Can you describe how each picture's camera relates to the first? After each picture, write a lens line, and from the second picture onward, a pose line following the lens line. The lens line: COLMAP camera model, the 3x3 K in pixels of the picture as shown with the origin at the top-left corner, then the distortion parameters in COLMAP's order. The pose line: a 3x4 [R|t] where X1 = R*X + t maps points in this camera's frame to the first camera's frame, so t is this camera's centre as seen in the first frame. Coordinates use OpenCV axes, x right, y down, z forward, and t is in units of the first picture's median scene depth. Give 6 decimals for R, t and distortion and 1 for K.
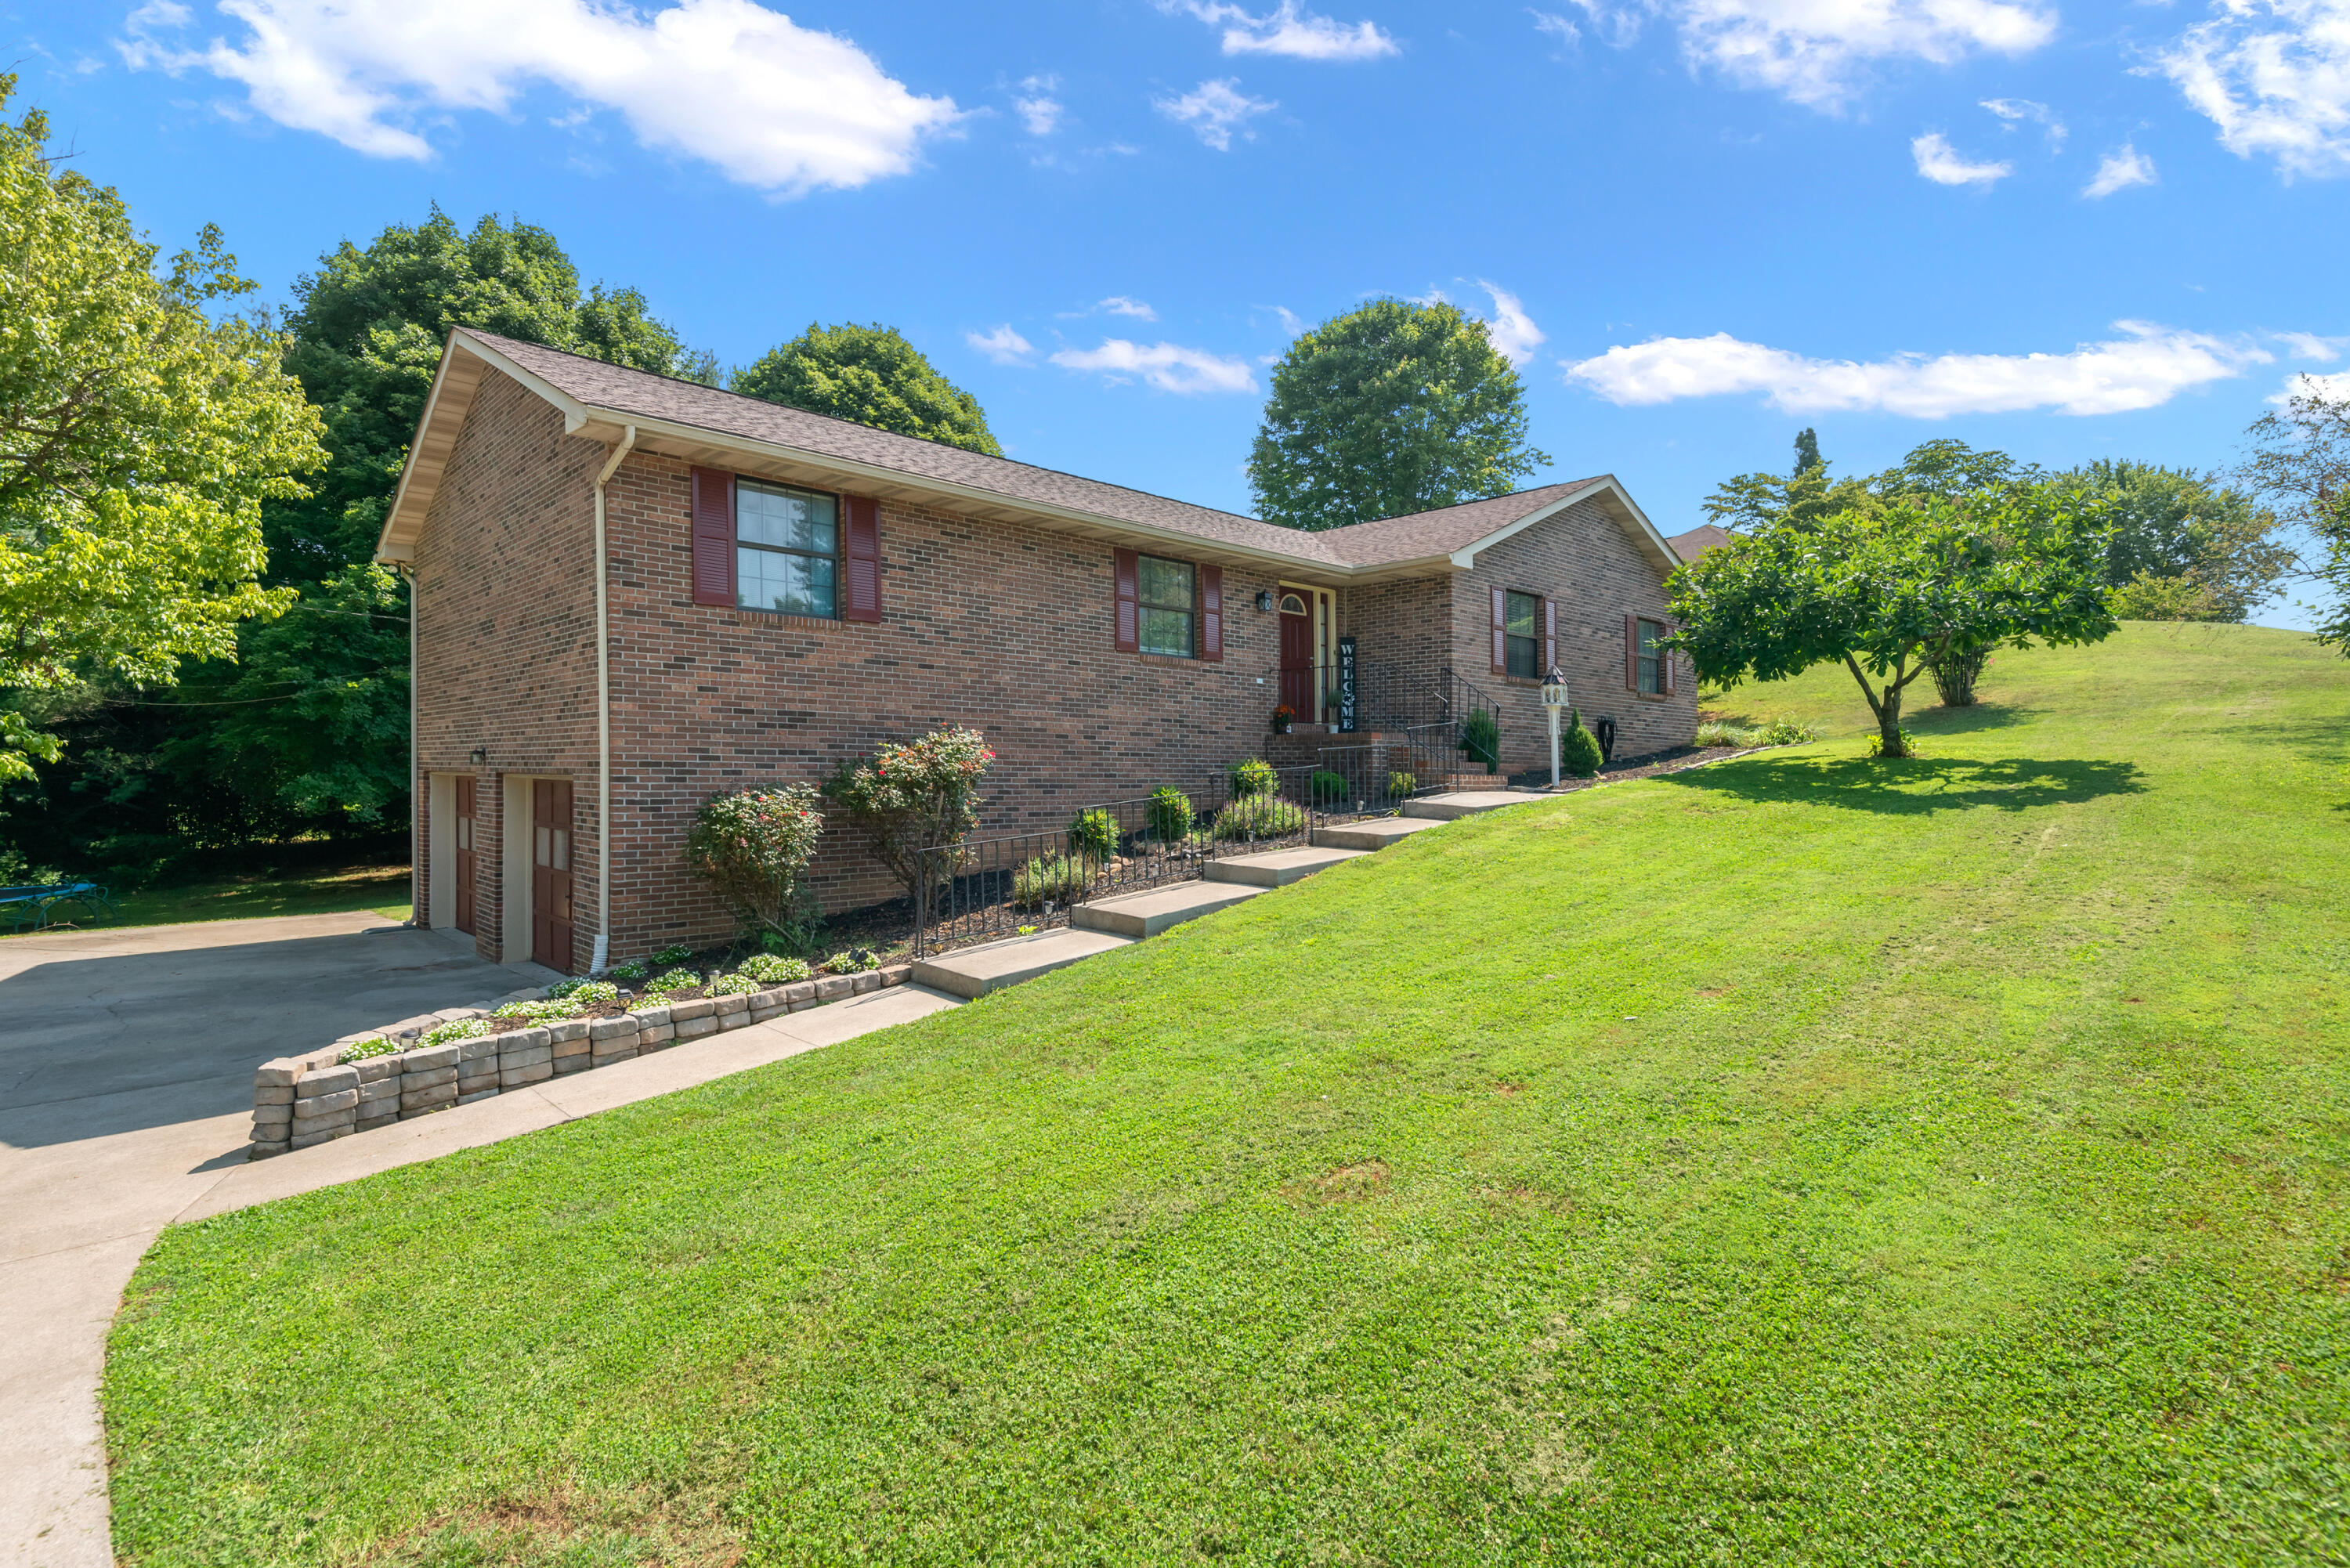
lens RADIAL K [[1125.4, 0, 1163.4], [0, 1125.4, 774.9], [0, 0, 1]] dist [-0.001960, -0.006502]
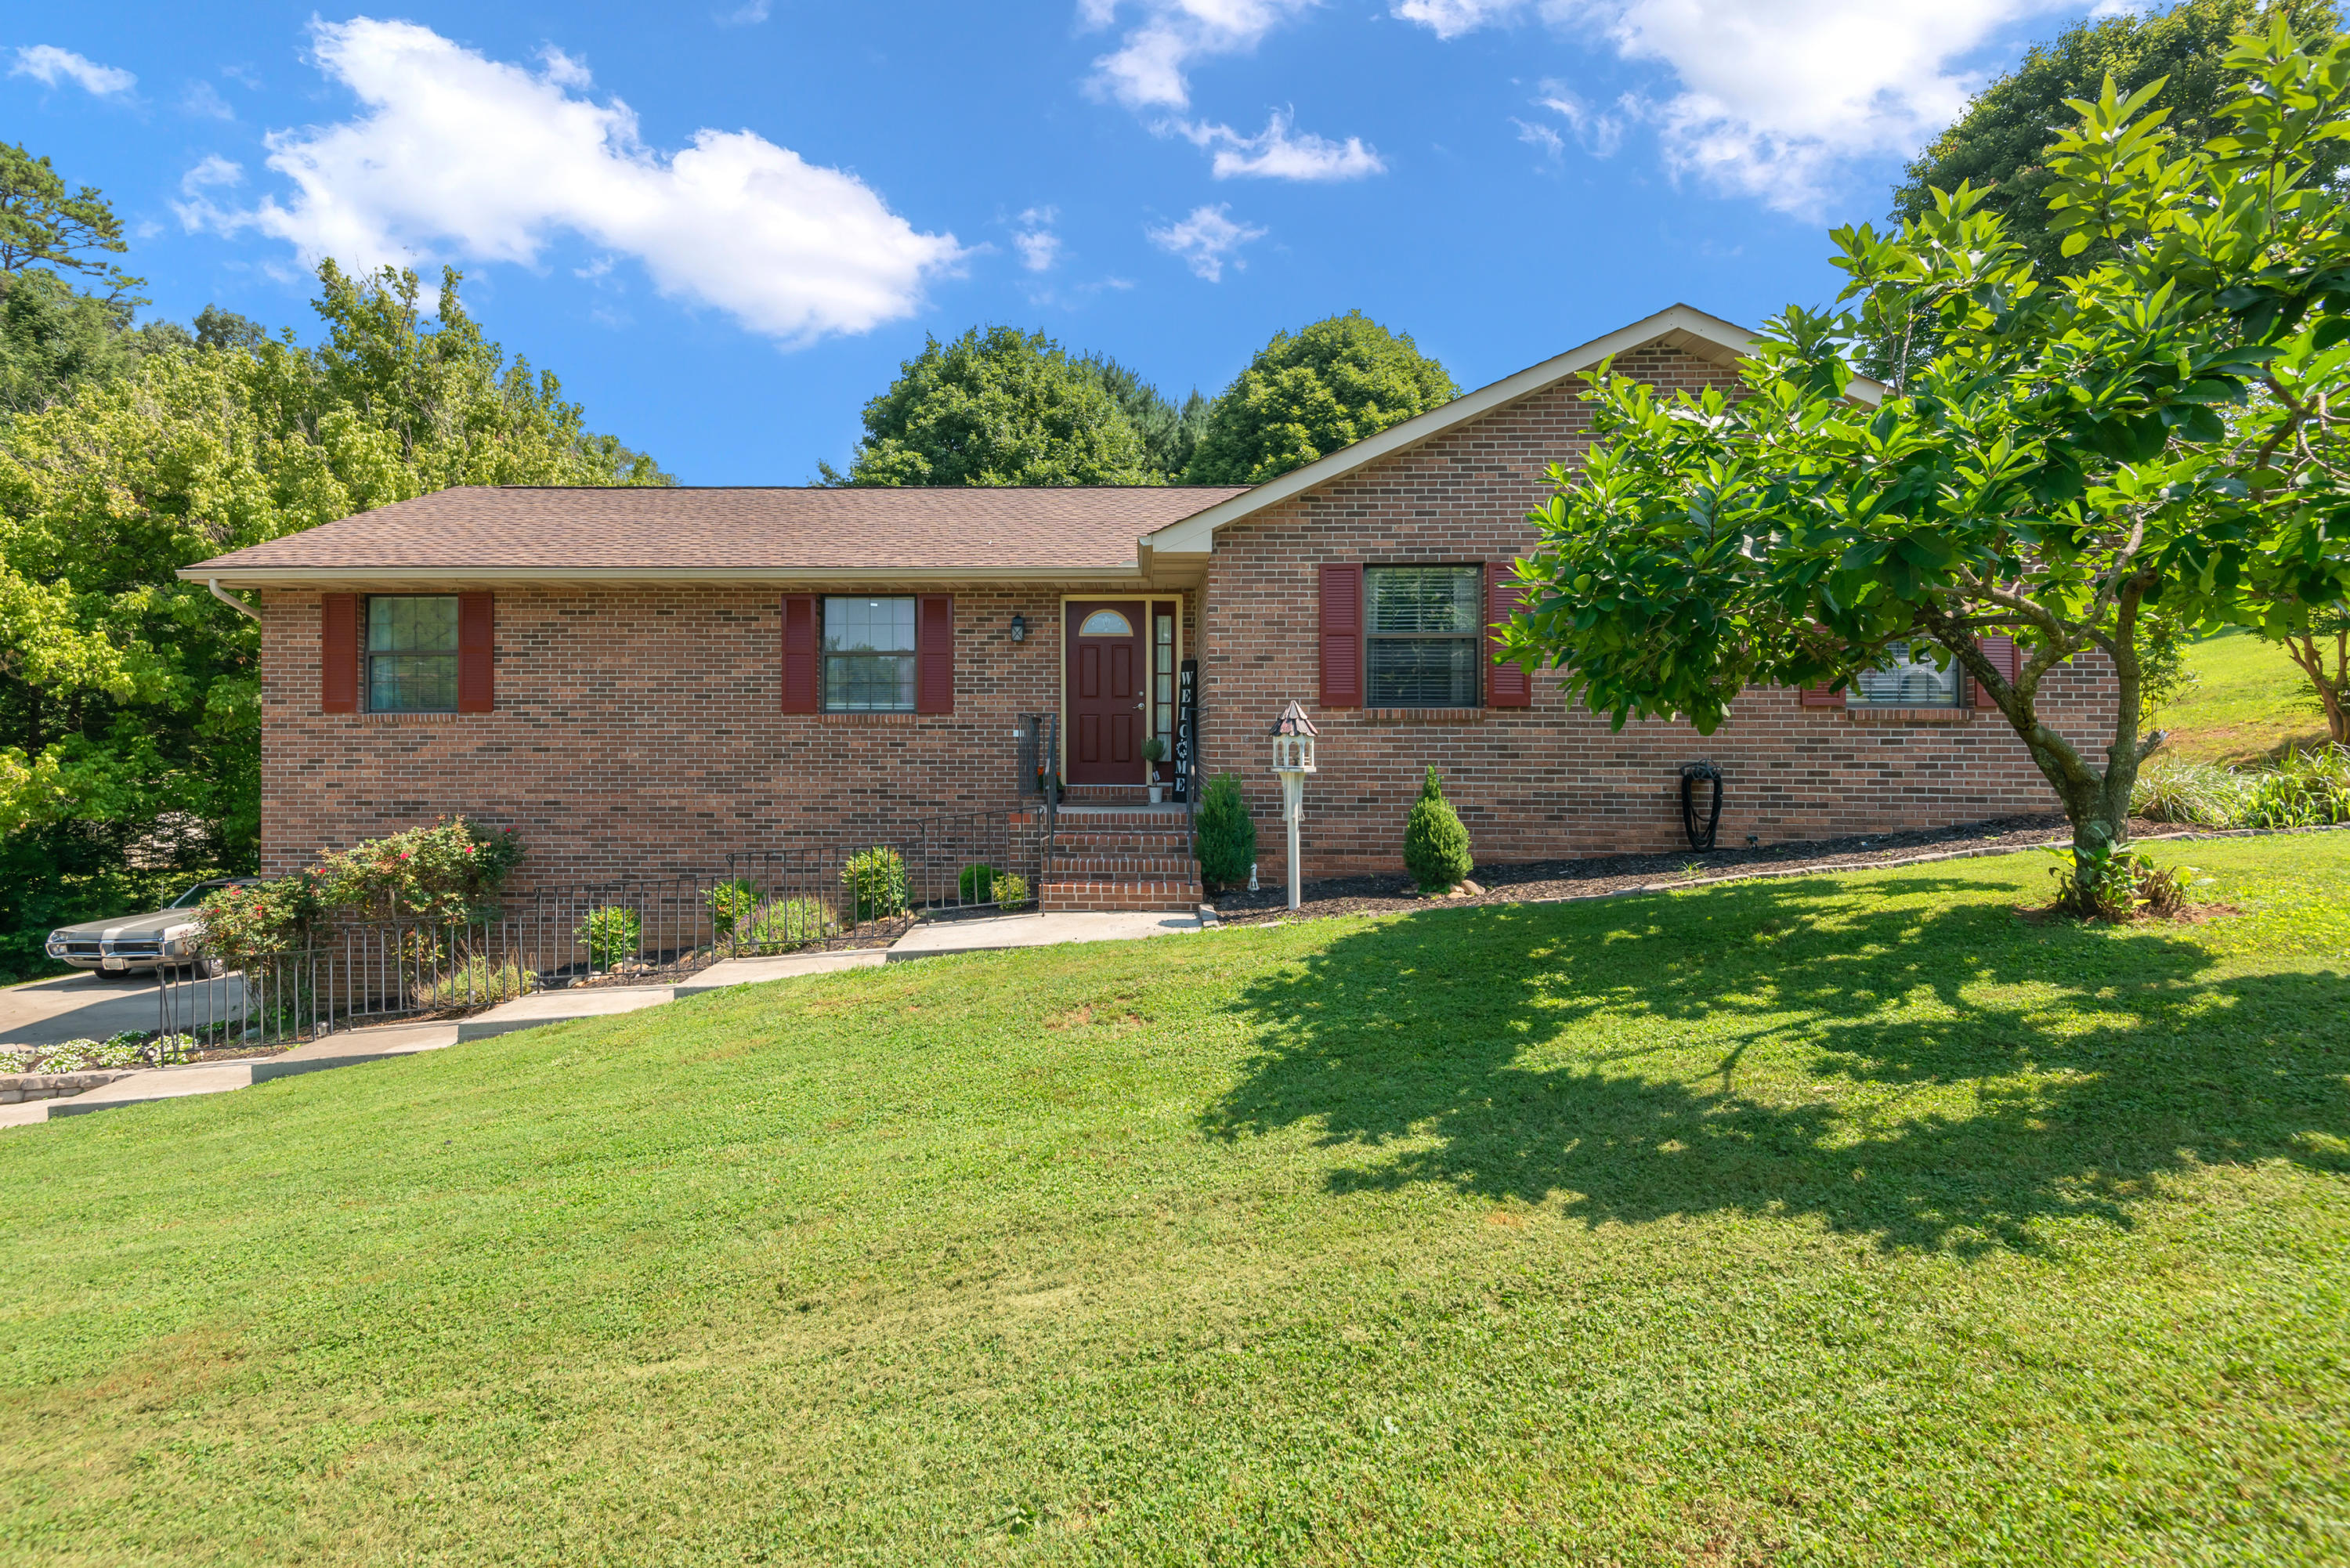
lens RADIAL K [[1109.9, 0, 1155.7], [0, 1109.9, 739.6], [0, 0, 1]] dist [0.009795, -0.003923]
pose [[0.702986, -0.015377, -0.711038, 0.646263], [0.006693, 0.999865, -0.015006, -0.064117], [0.711172, 0.005790, 0.702994, 0.511769]]
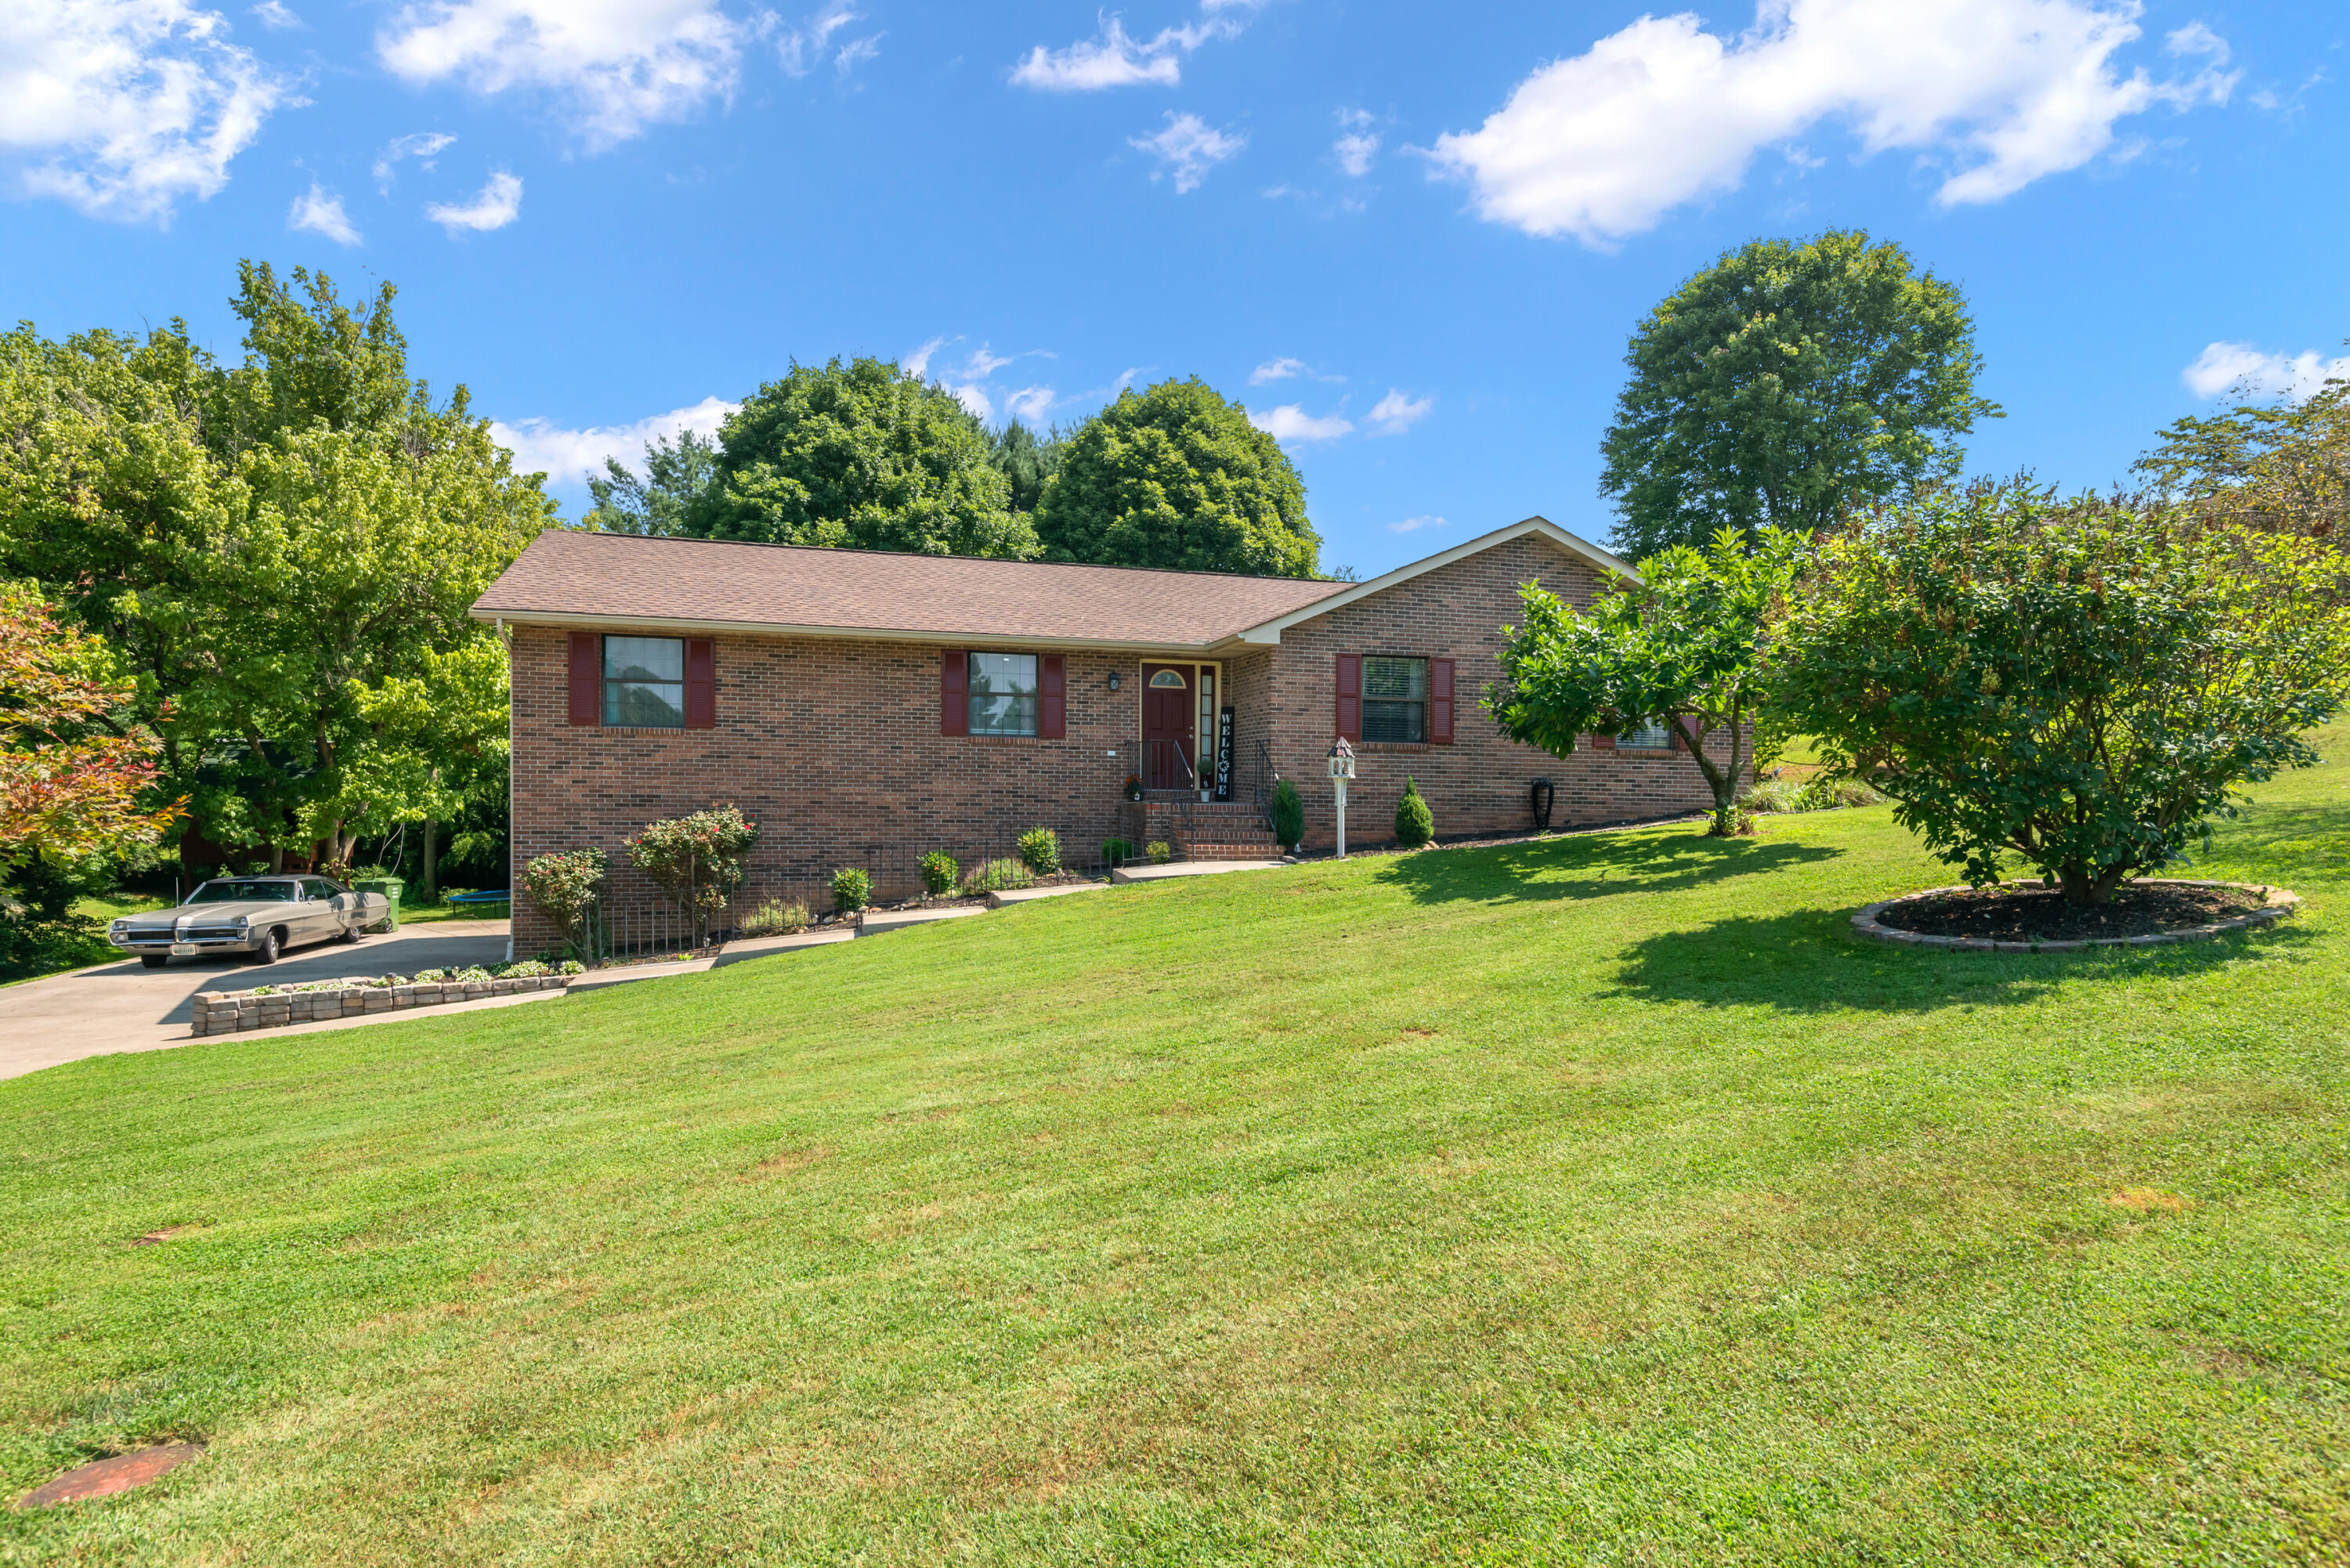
lens RADIAL K [[1280.8, 0, 1181.4], [0, 1280.8, 787.1], [0, 0, 1]] dist [0.017808, -0.003385]
pose [[0.867380, 0.004539, -0.497626, 0.728651], [-0.007350, 0.999966, -0.003690, -0.043905], [0.497593, 0.006858, 0.867384, -0.050519]]
